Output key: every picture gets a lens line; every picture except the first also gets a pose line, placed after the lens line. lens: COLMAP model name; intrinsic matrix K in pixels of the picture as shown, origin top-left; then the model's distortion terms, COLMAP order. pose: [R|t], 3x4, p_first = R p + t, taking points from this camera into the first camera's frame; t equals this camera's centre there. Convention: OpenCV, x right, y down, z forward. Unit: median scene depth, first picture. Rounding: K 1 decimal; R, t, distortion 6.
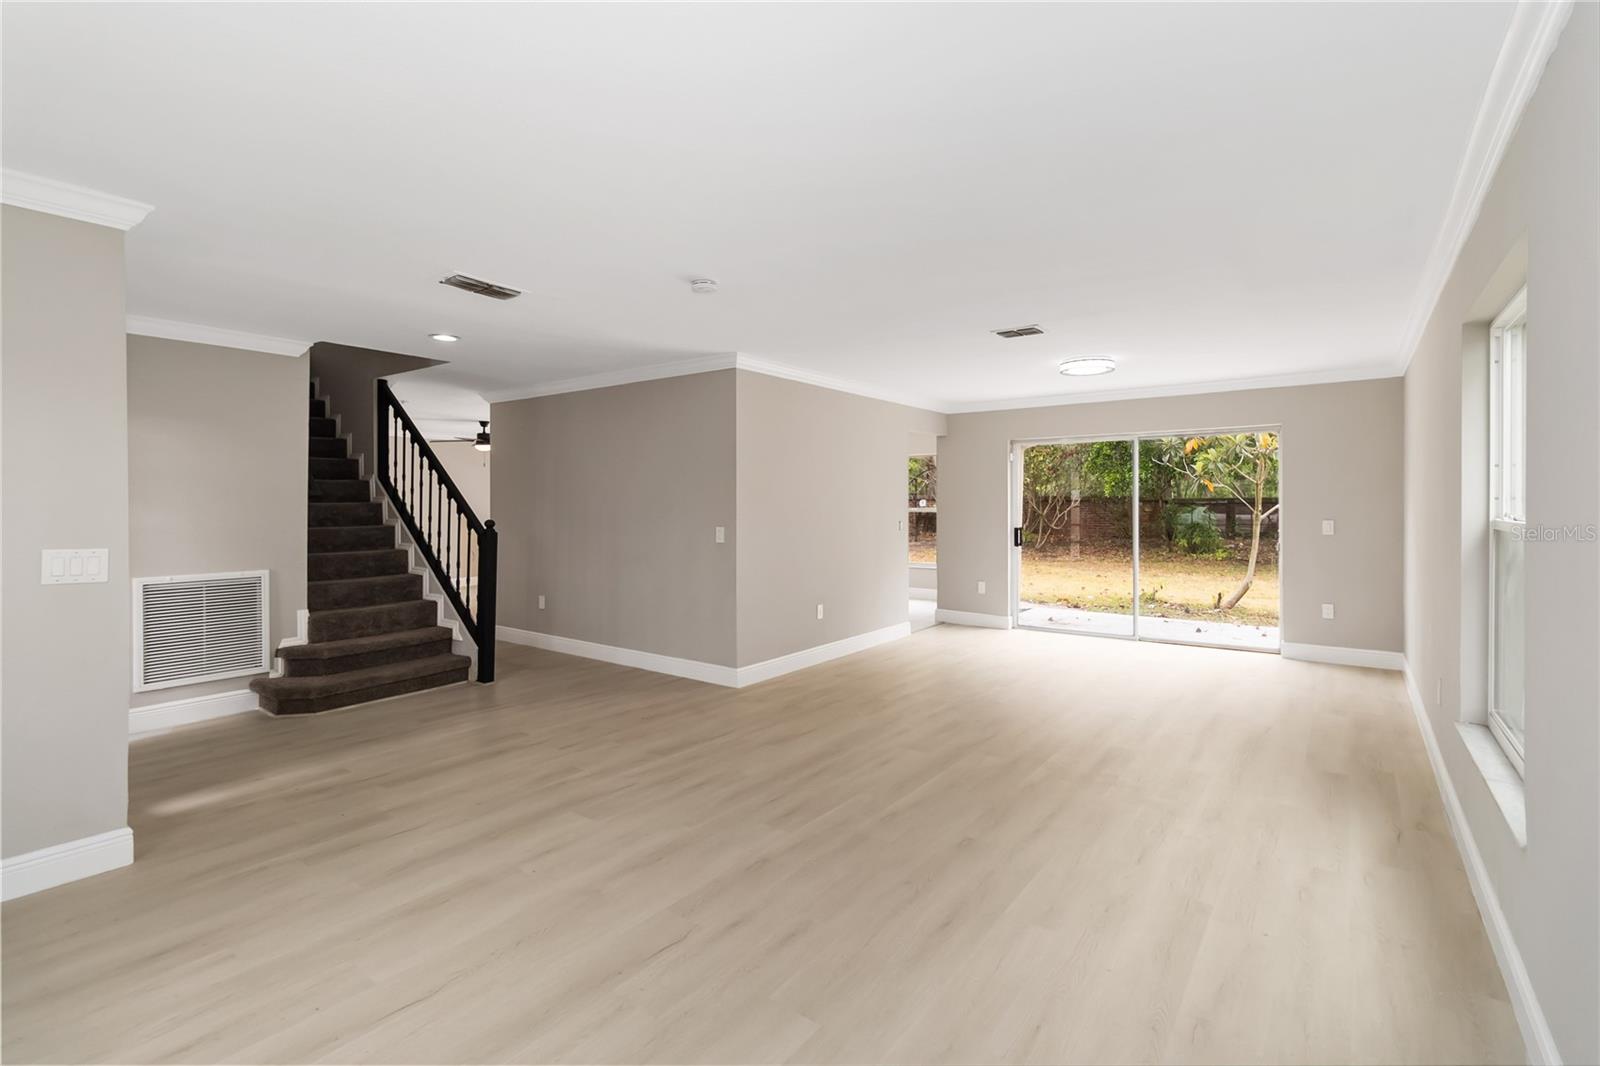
lens RADIAL K [[736.4, 0, 798.4], [0, 736.4, 502.6], [0, 0, 1]] dist [-0.001244, -0.000157]
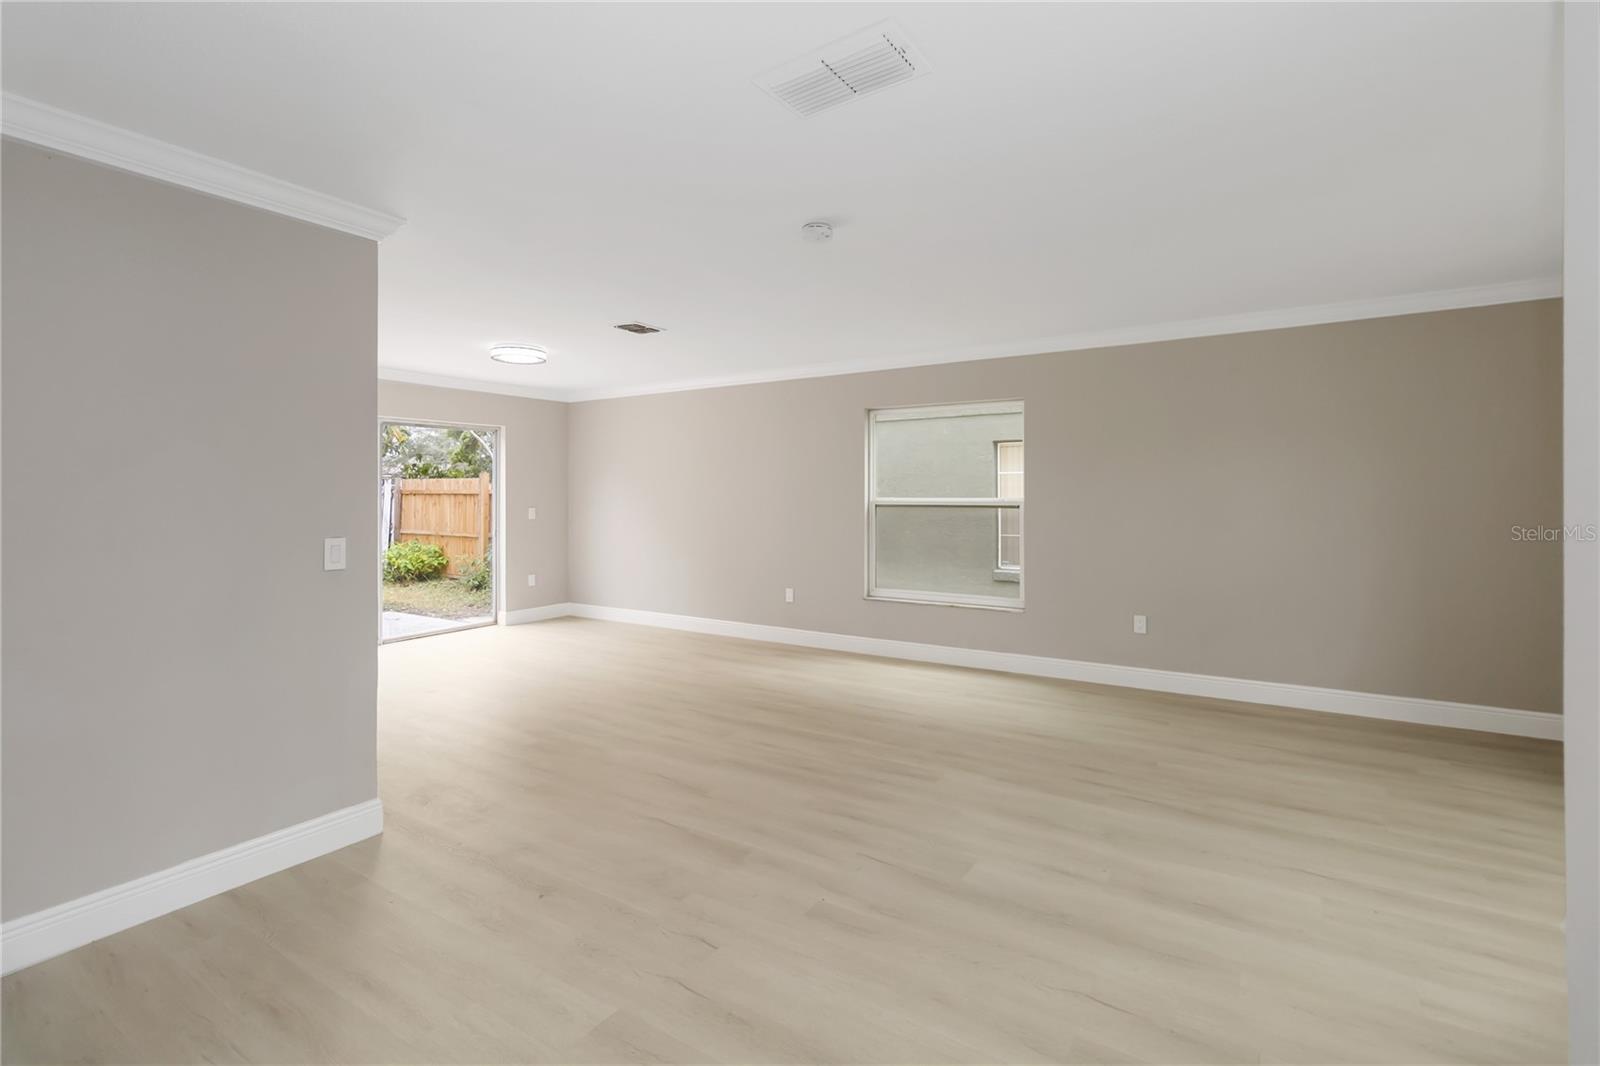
lens RADIAL K [[736.4, 0, 798.4], [0, 736.4, 502.6], [0, 0, 1]] dist [-0.001244, -0.000157]
pose [[-0.067395, -0.009000, 0.997686, -0.984585], [-0.003587, 0.999955, 0.008778, 0.005071], [-0.997720, -0.002987, -0.067424, 1.115440]]
